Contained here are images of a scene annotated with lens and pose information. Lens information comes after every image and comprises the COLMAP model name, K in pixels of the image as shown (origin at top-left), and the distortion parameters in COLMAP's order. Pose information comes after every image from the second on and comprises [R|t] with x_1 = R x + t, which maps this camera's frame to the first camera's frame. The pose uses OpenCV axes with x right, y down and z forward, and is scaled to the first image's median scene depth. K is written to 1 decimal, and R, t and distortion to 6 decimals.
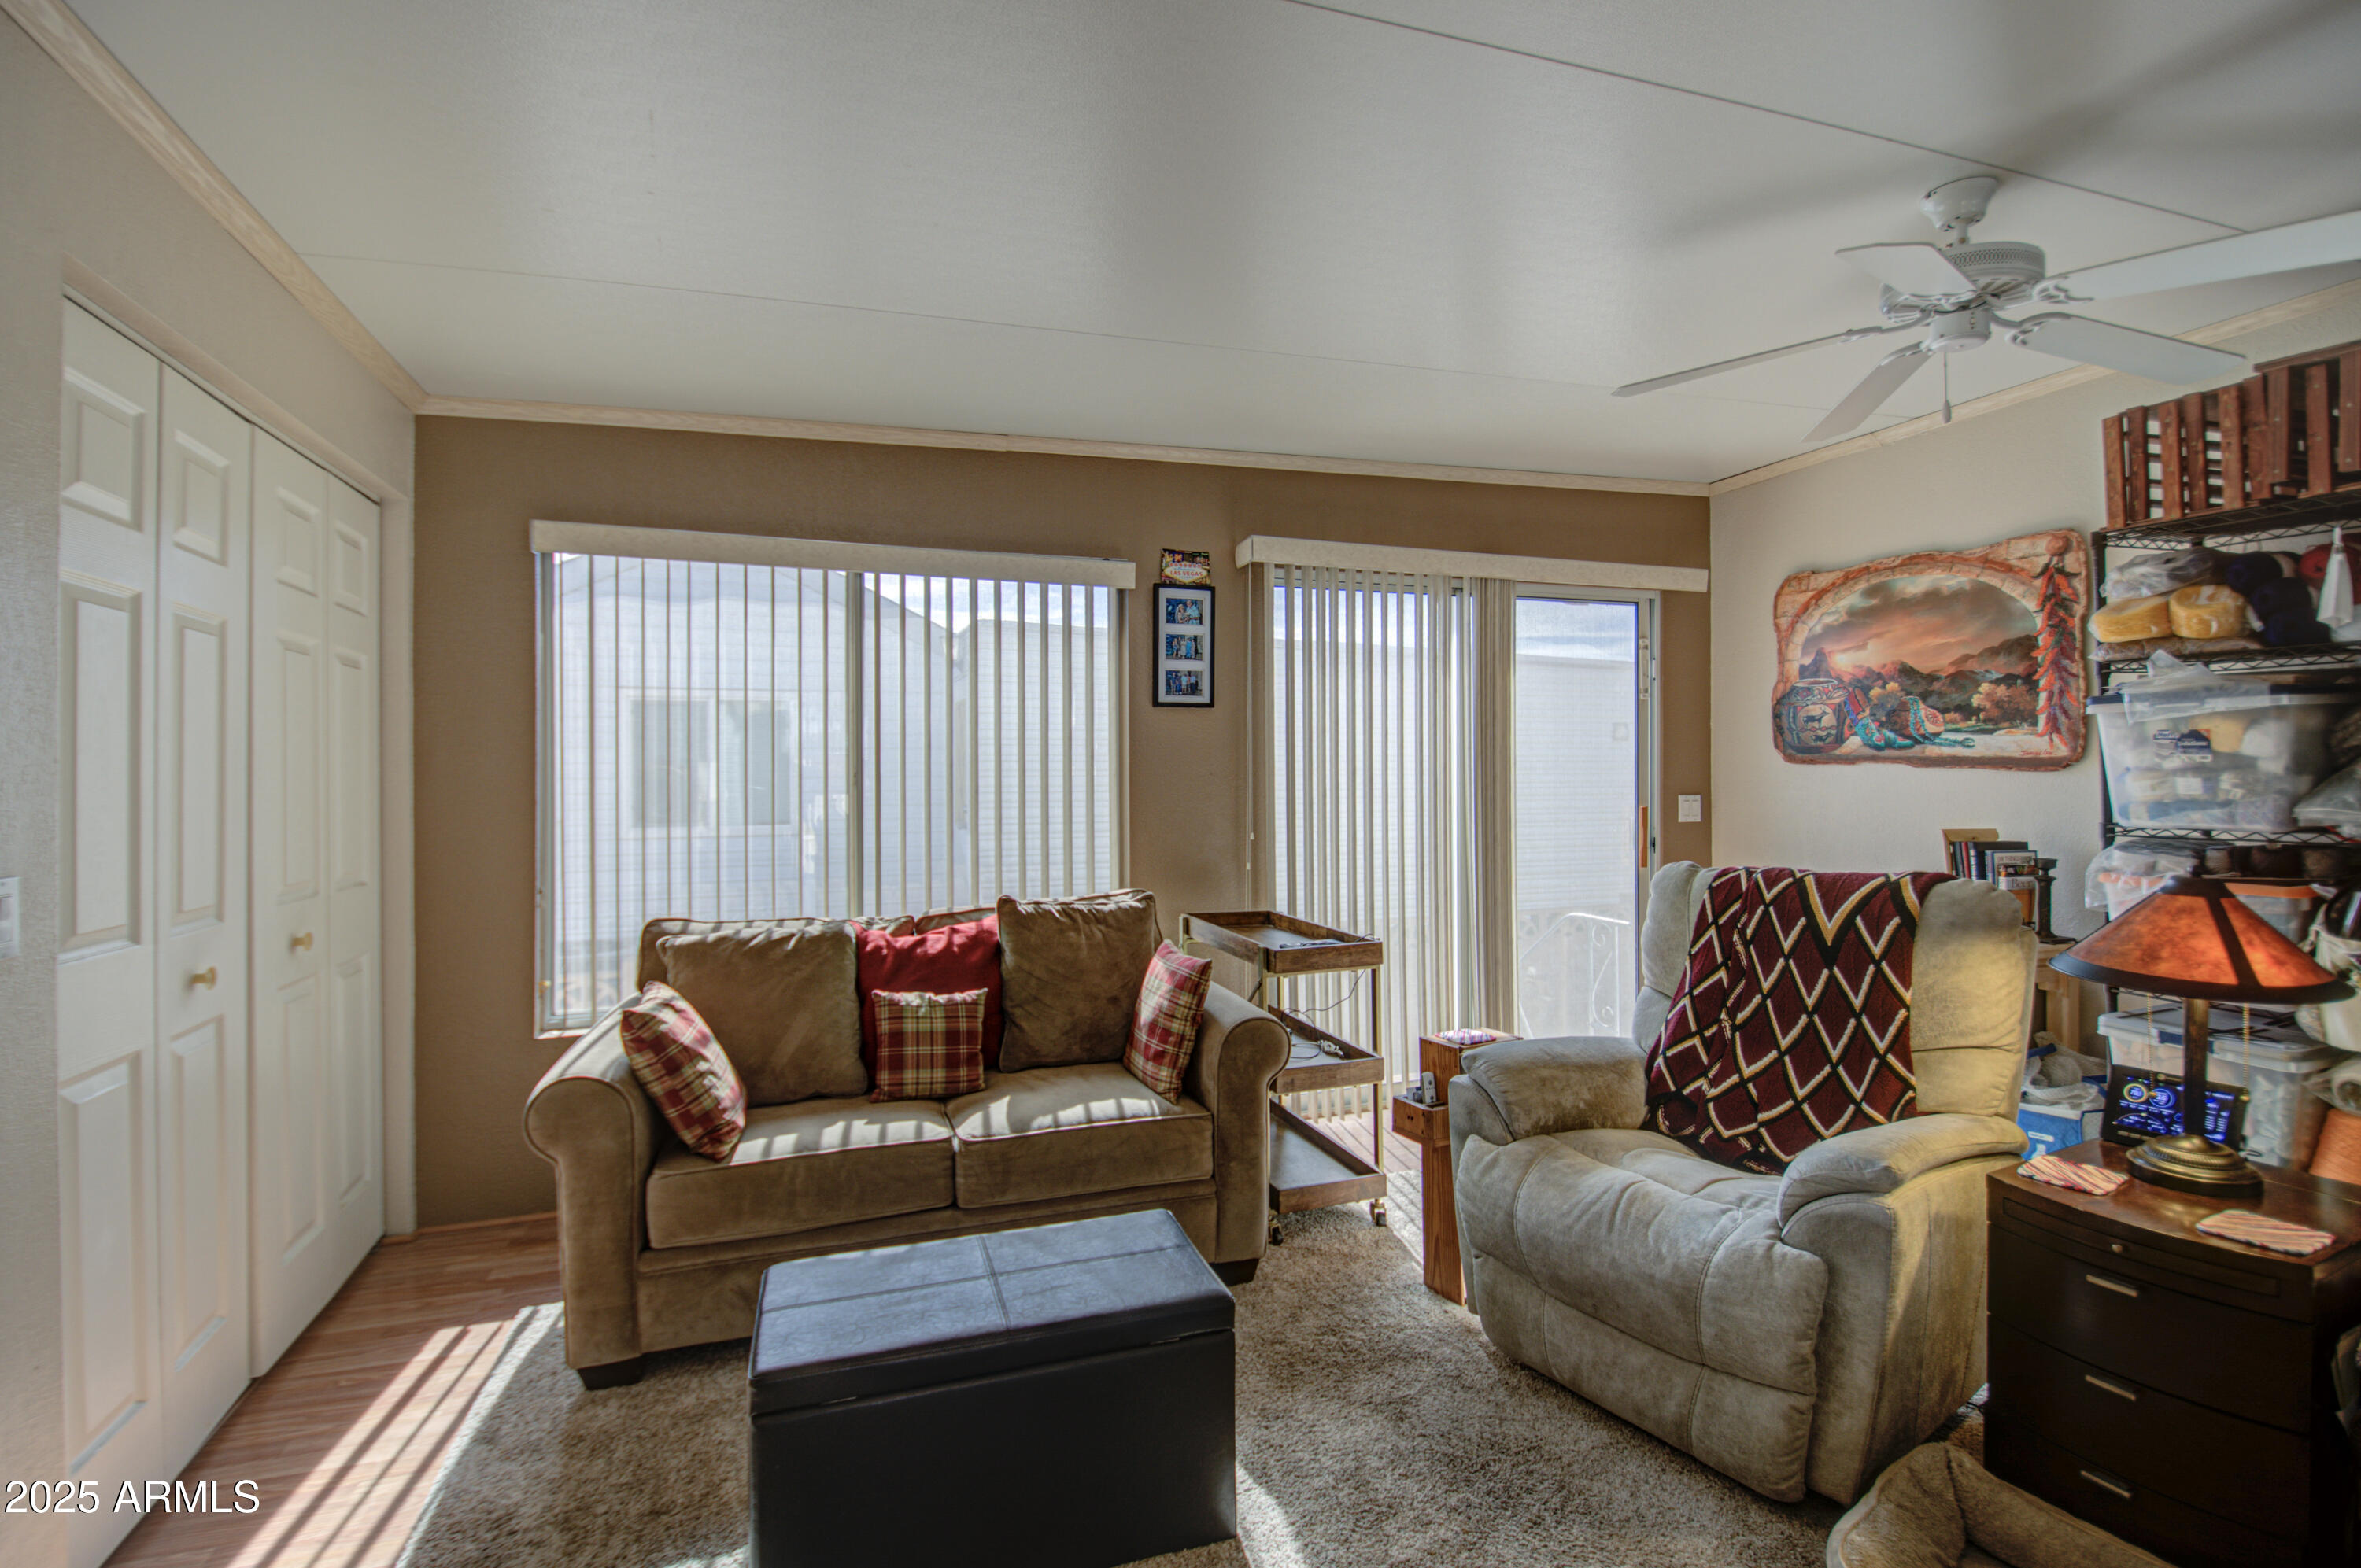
lens RADIAL K [[1065.2, 0, 1185.9], [0, 1065.2, 773.4], [0, 0, 1]] dist [0.000727, 0.000081]
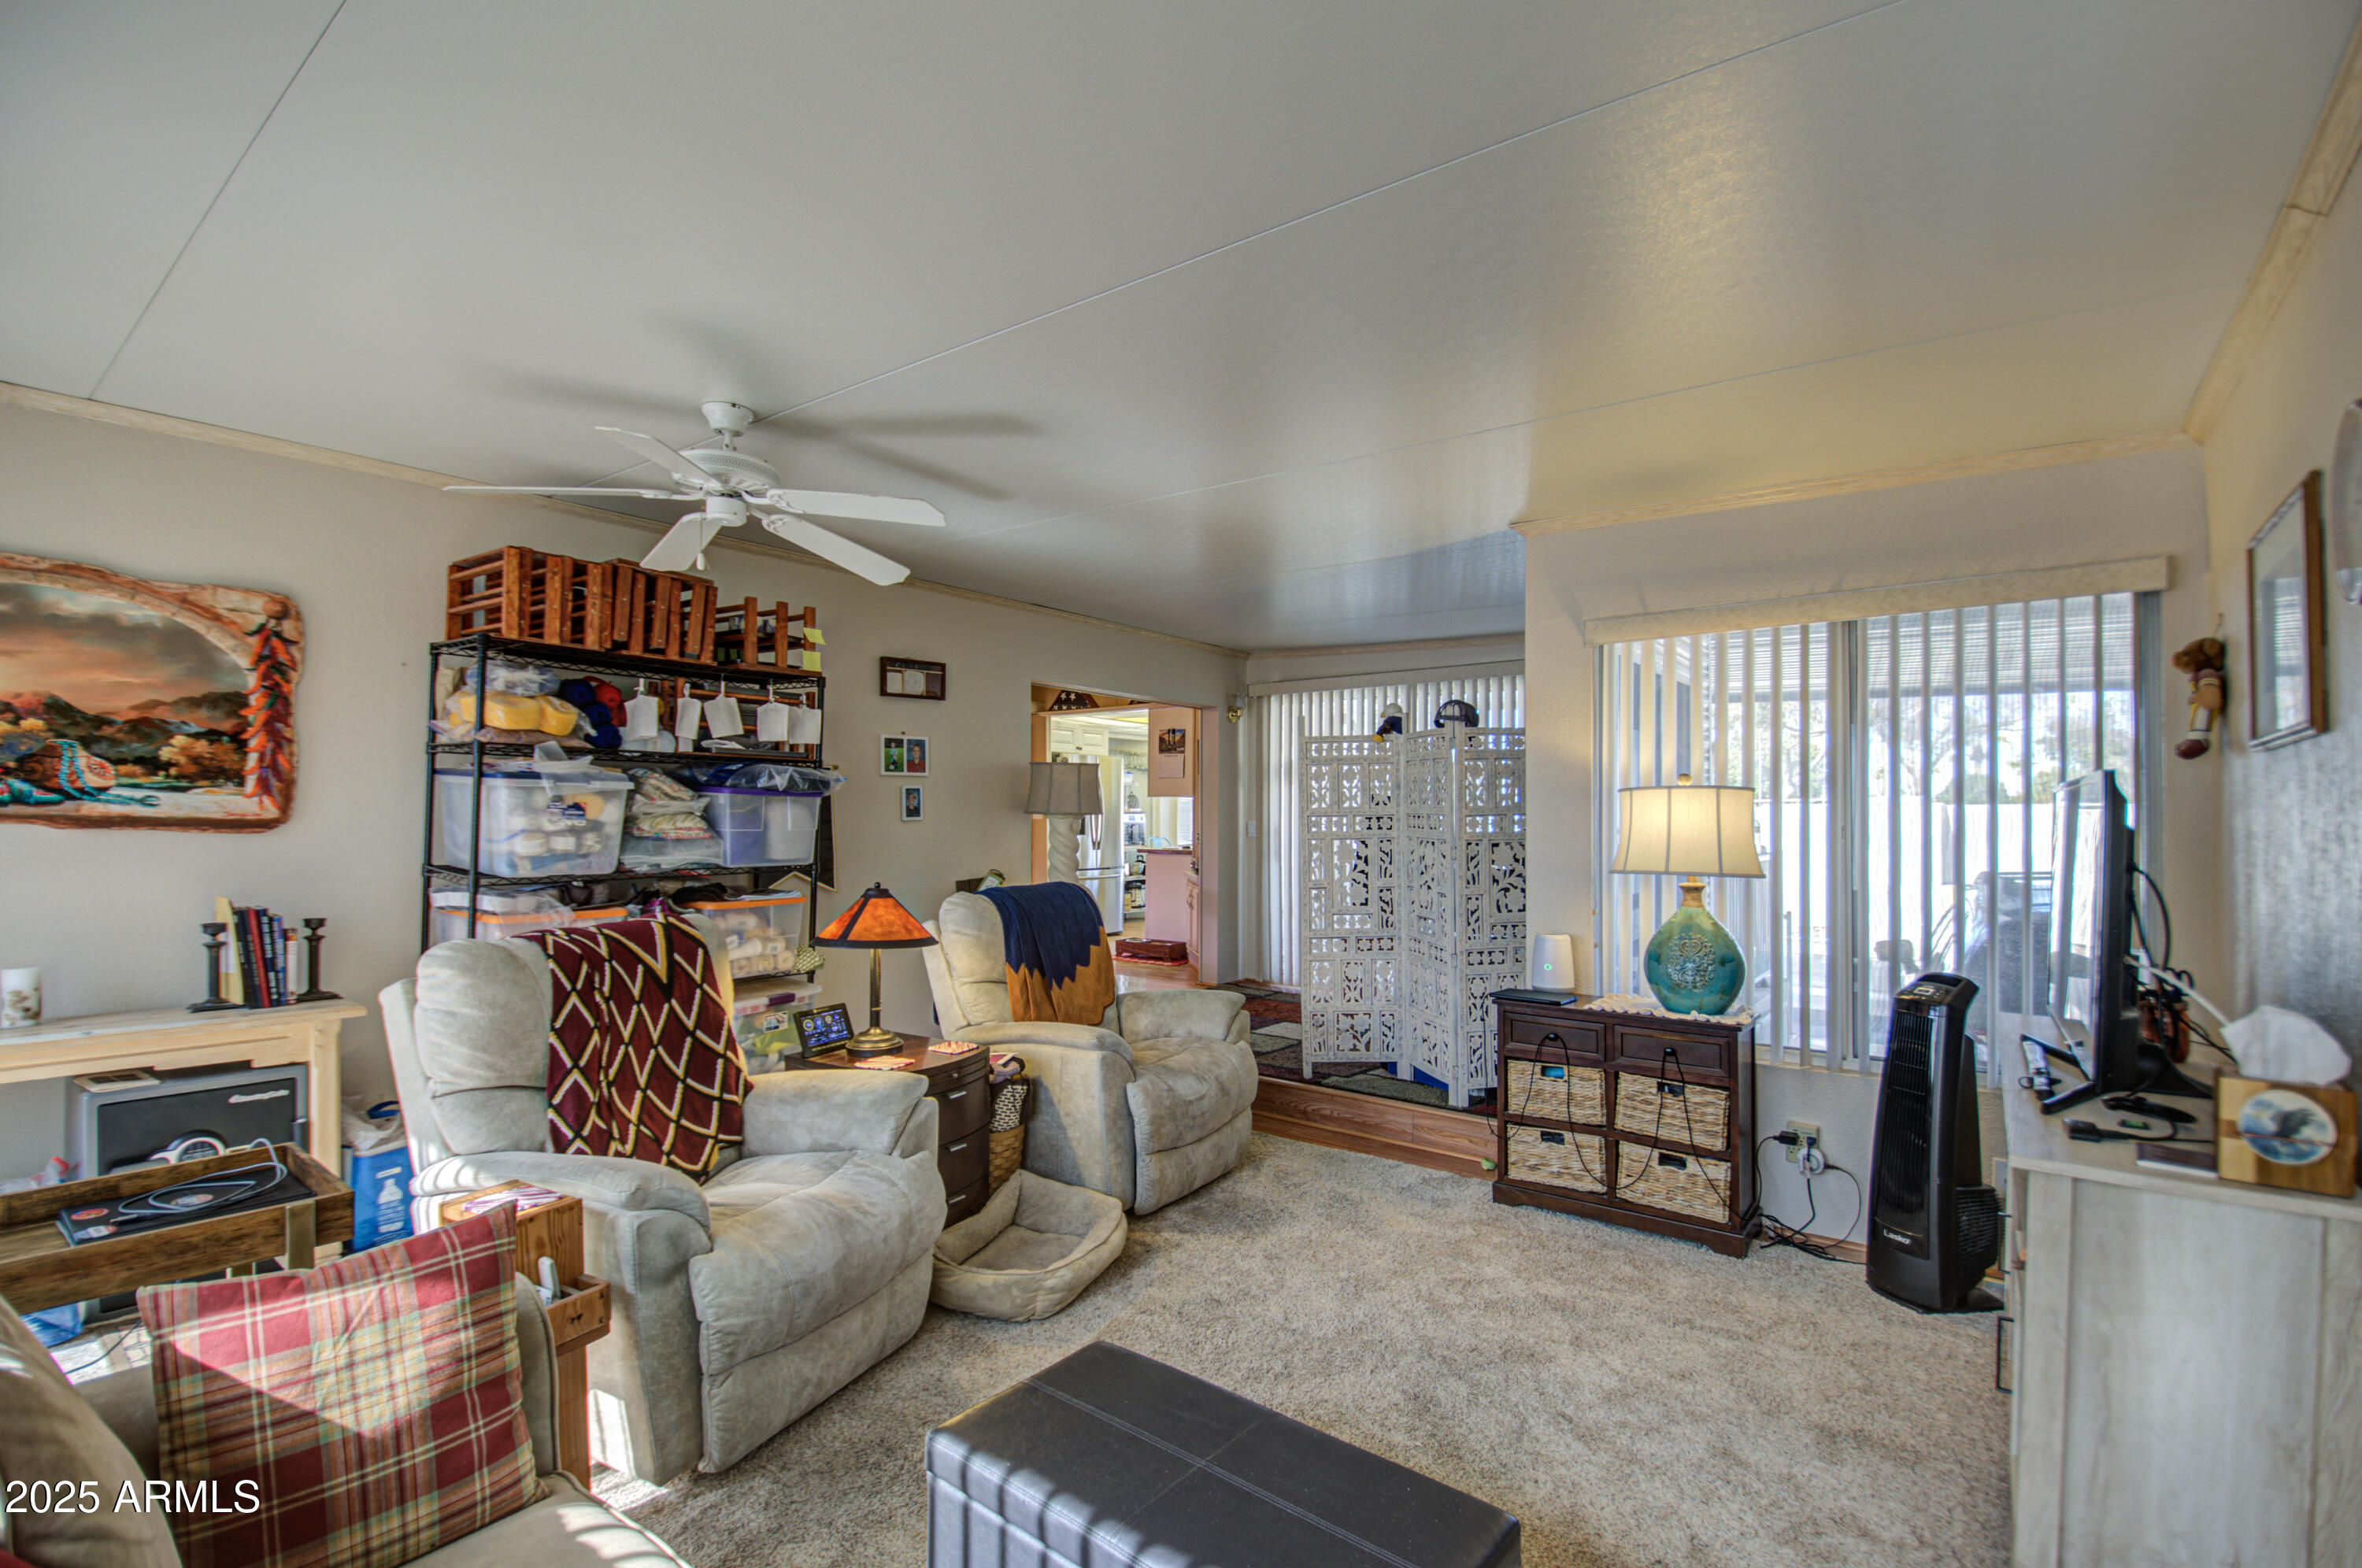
lens RADIAL K [[1065.6, 0, 1179.6], [0, 1065.6, 804.2], [0, 0, 1]] dist [0.000727, 0.000081]
pose [[-0.521139, 0.018307, 0.853276, -0.487916], [0.002880, 0.999802, -0.019692, -0.006992], [-0.853467, -0.007805, -0.521088, 0.798194]]
